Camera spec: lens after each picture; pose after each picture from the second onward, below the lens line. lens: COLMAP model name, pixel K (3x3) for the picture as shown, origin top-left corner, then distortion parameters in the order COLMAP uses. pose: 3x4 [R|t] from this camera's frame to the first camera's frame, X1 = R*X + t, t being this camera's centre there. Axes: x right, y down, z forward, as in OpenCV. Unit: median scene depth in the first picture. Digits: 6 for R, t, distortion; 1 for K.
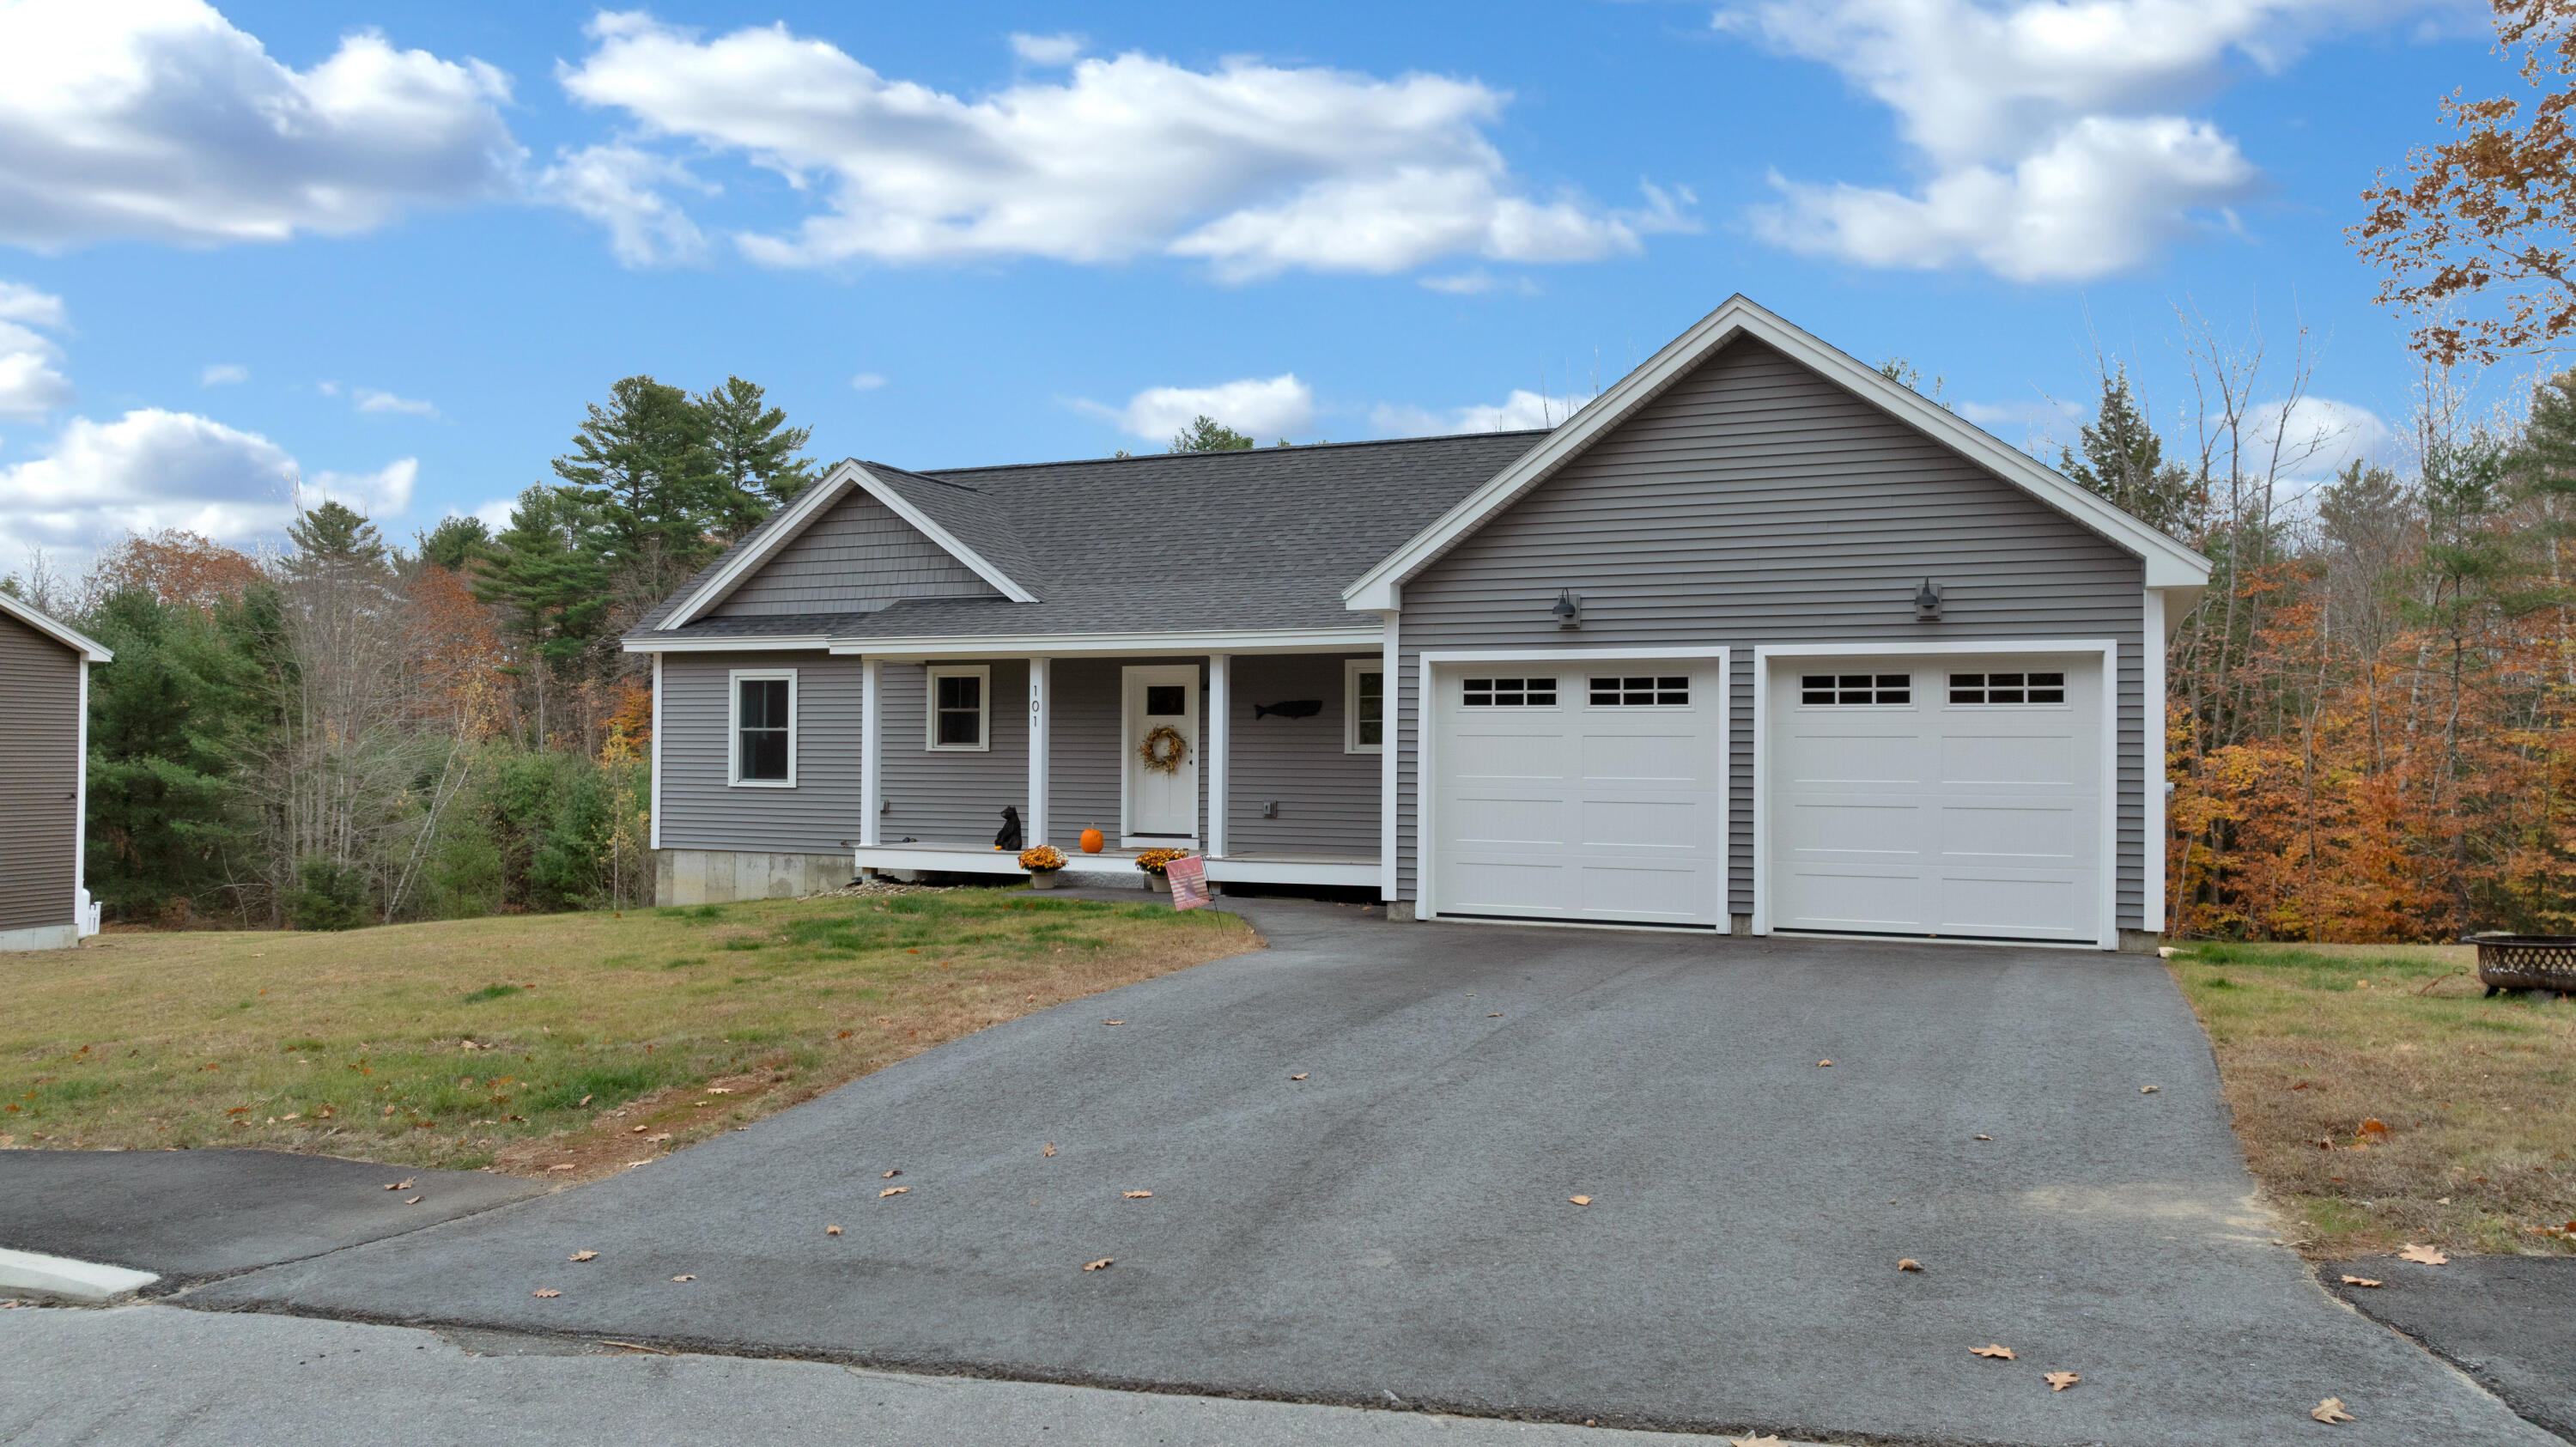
lens RADIAL K [[1816.3, 0, 1288.0], [0, 1816.3, 723.5], [0, 0, 1]] dist [-0.019791, -0.002394]
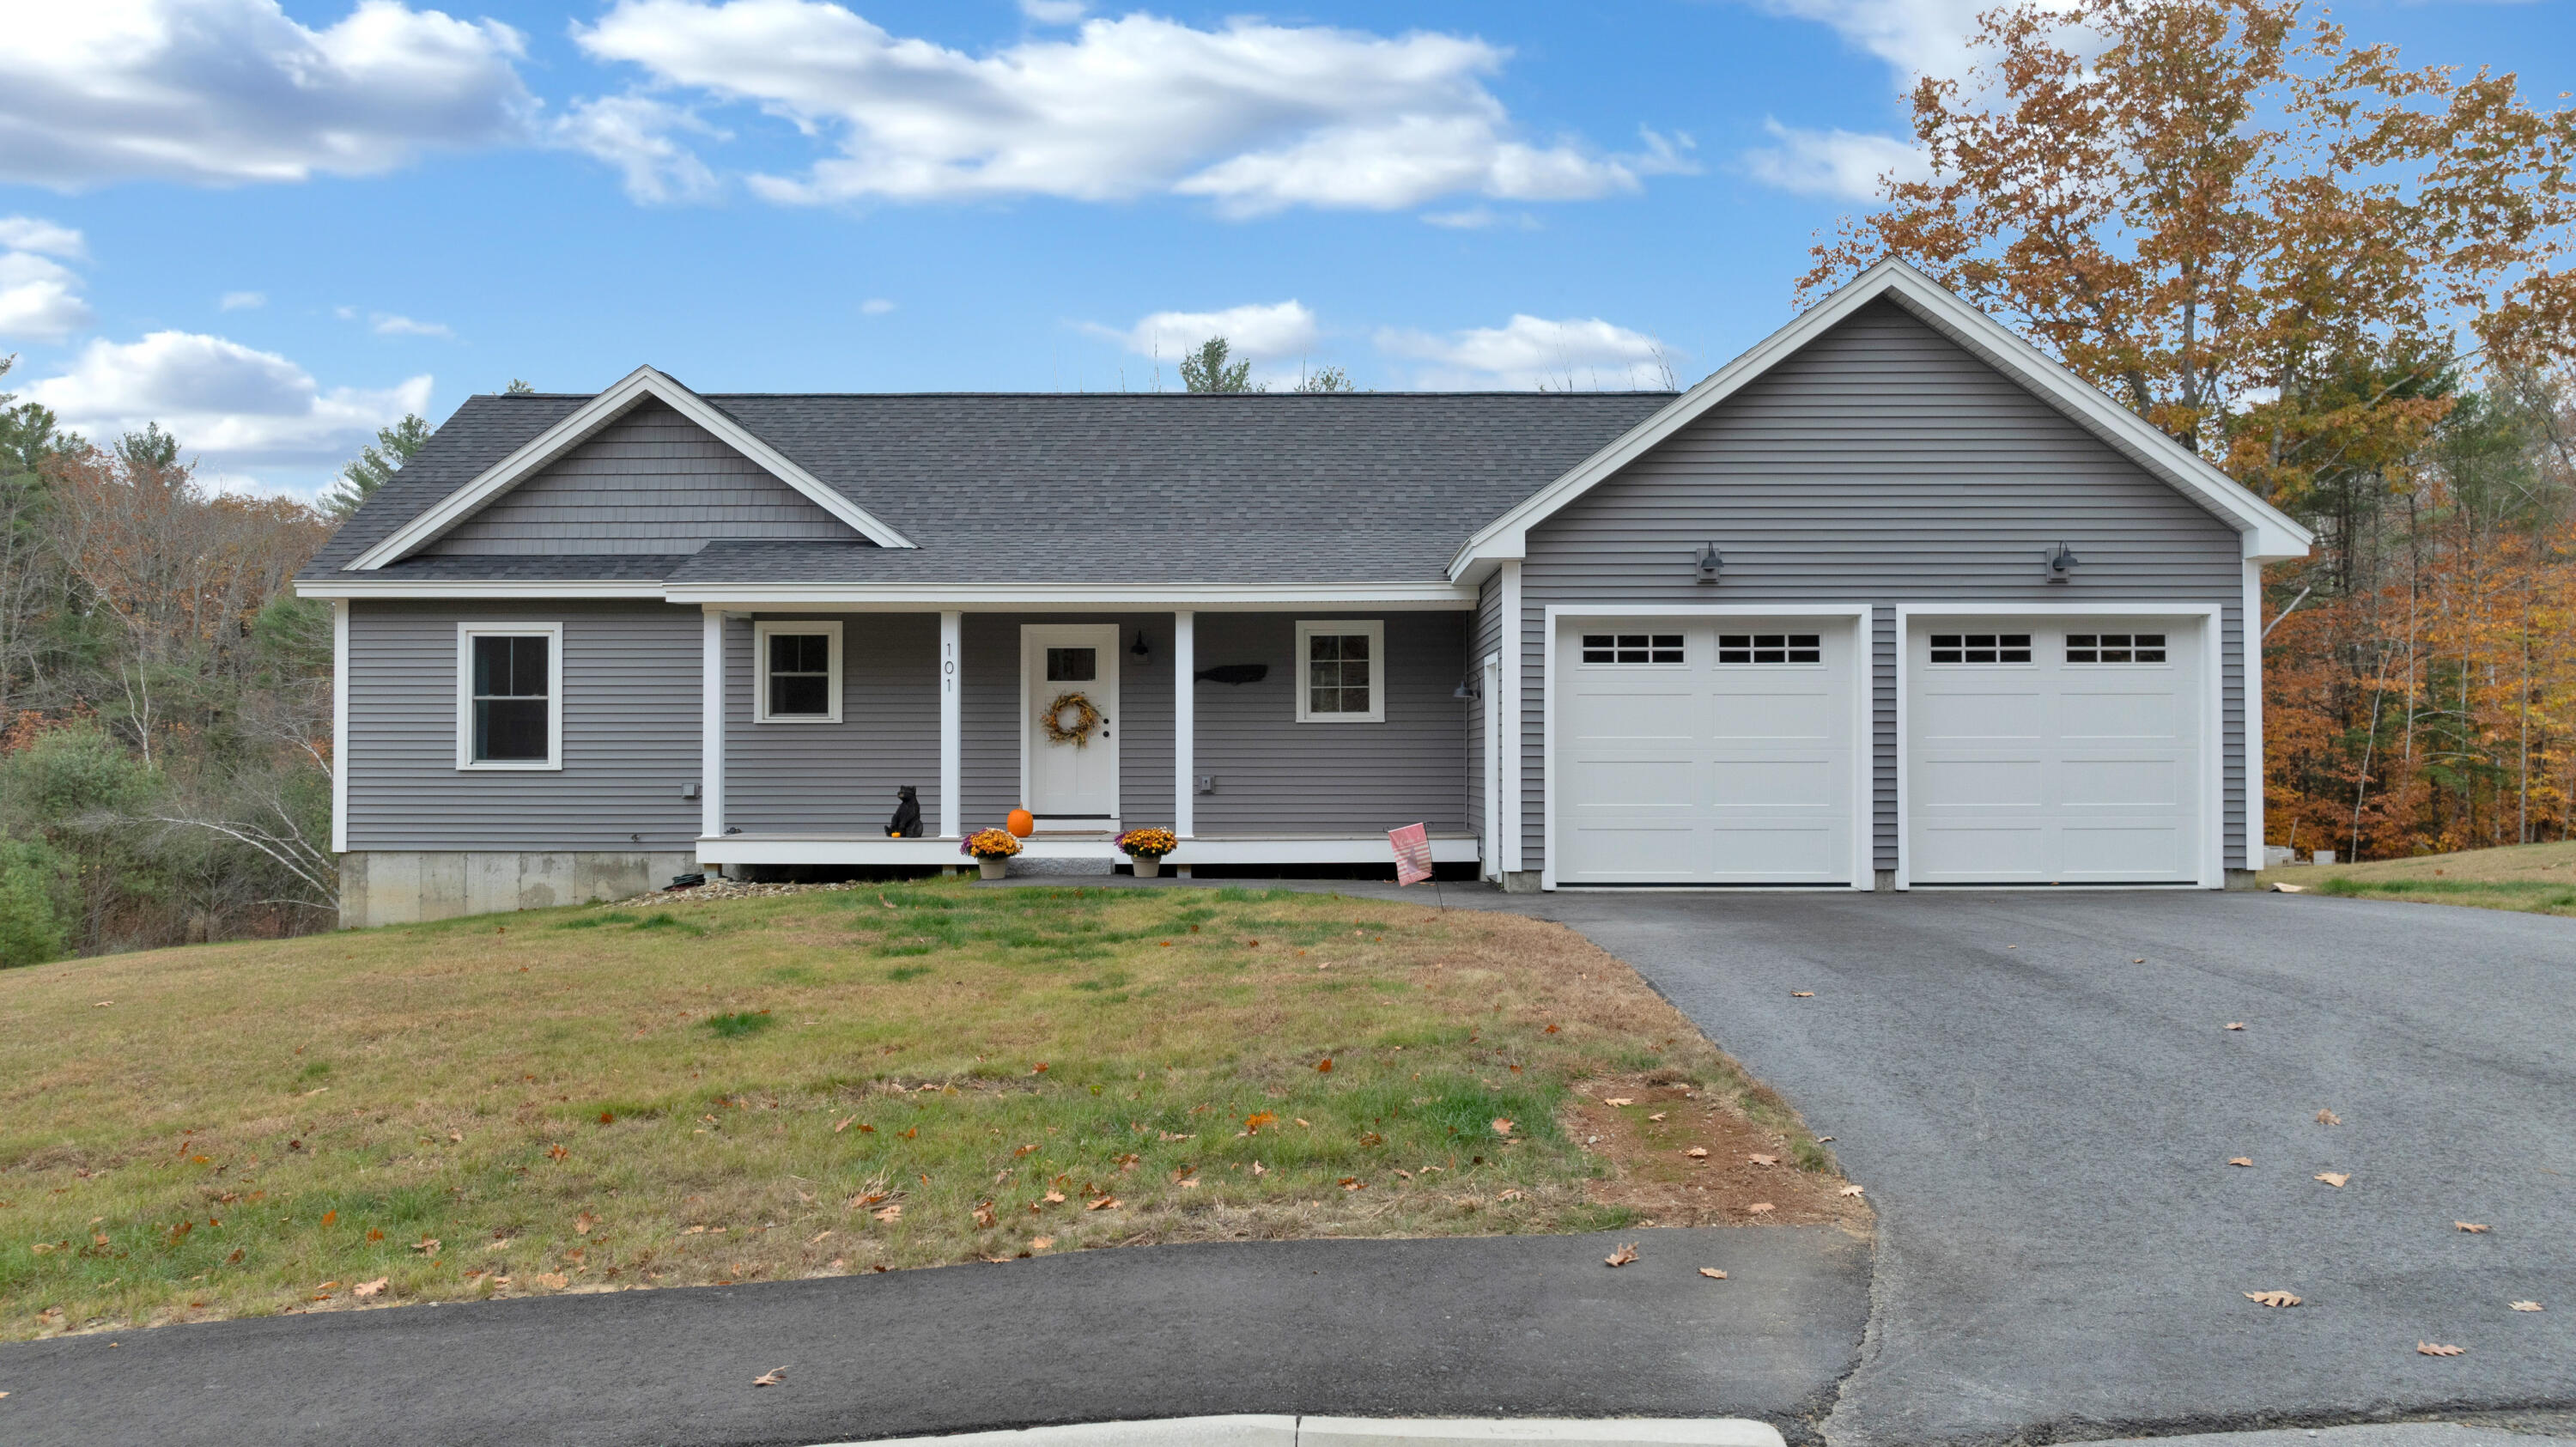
lens RADIAL K [[1822.0, 0, 1288.0], [0, 1822.0, 723.5], [0, 0, 1]] dist [-0.046179, 0.055819]
pose [[0.917696, 0.000184, 0.397284, -0.332469], [0.000618, 0.999998, -0.001892, 0.018536], [-0.397283, 0.001982, 0.917694, 0.150940]]
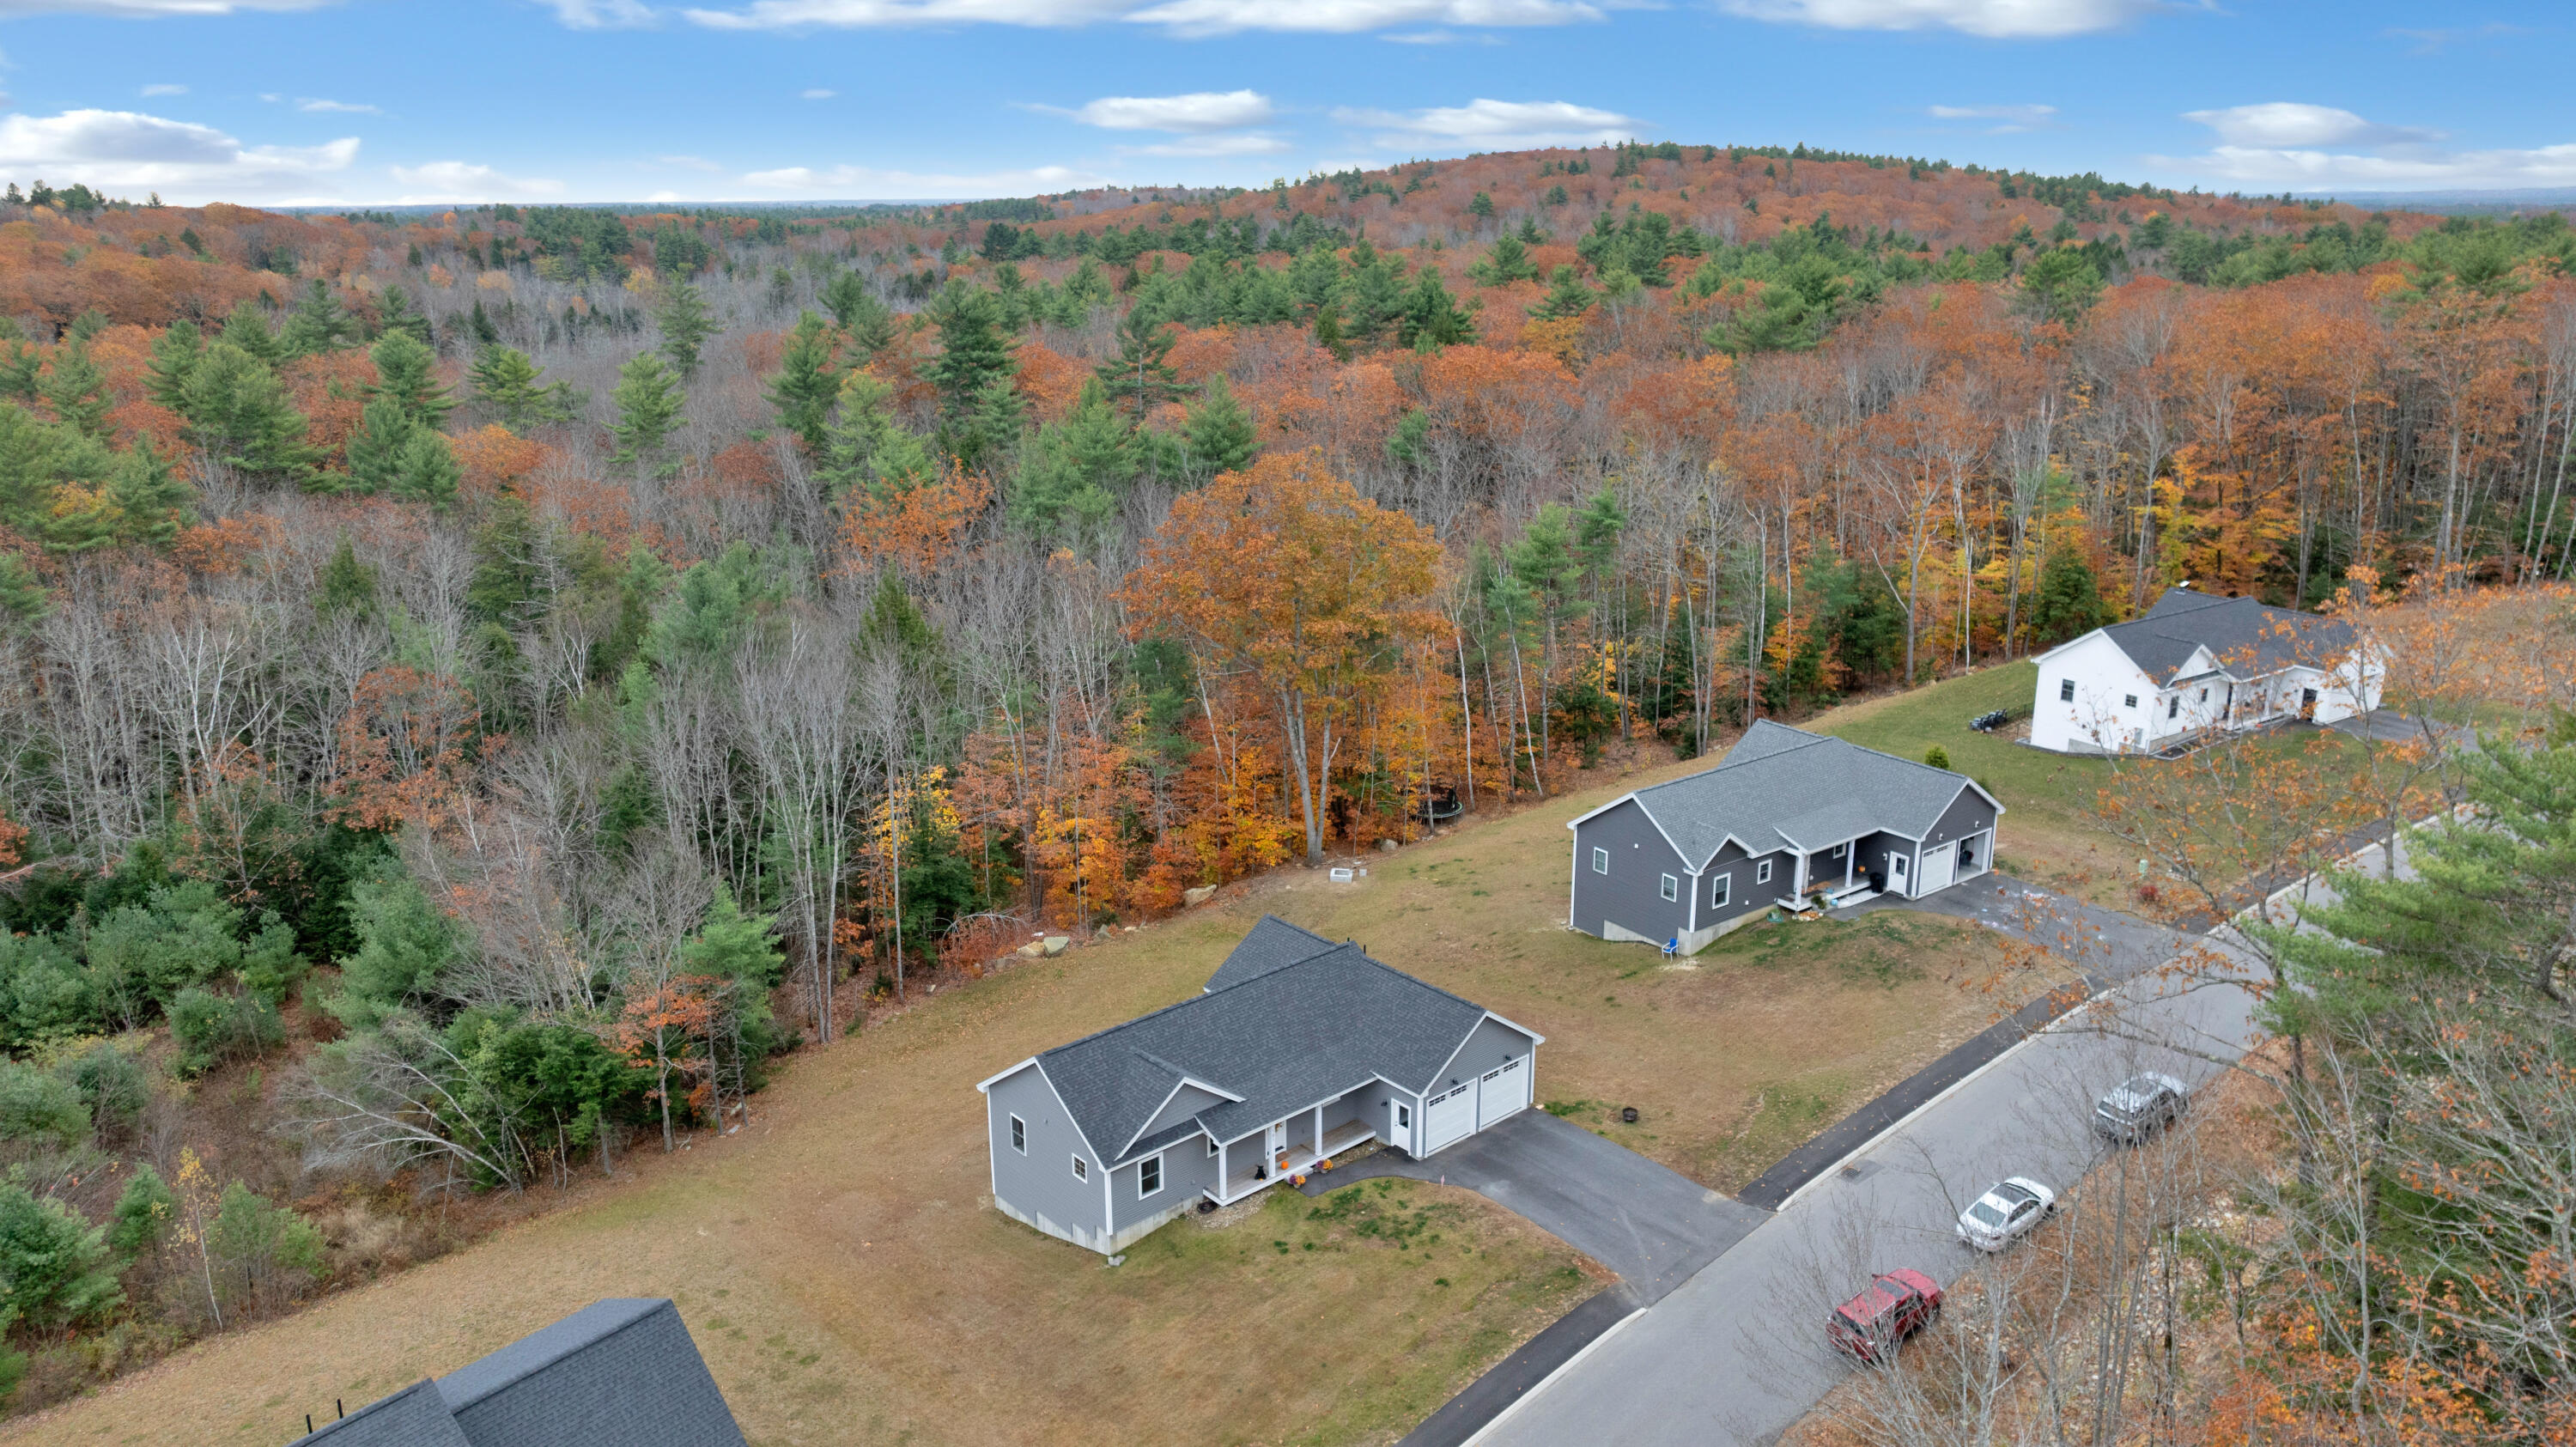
lens RADIAL K [[1822.0, 0, 1288.0], [0, 1822.0, 723.5], [0, 0, 1]] dist [-0.046179, 0.055819]
pose [[0.417964, -0.263770, 0.869328, -2.705293], [-0.010973, 0.955386, 0.295157, -1.638927], [-0.908397, -0.132904, 0.396423, -0.189352]]
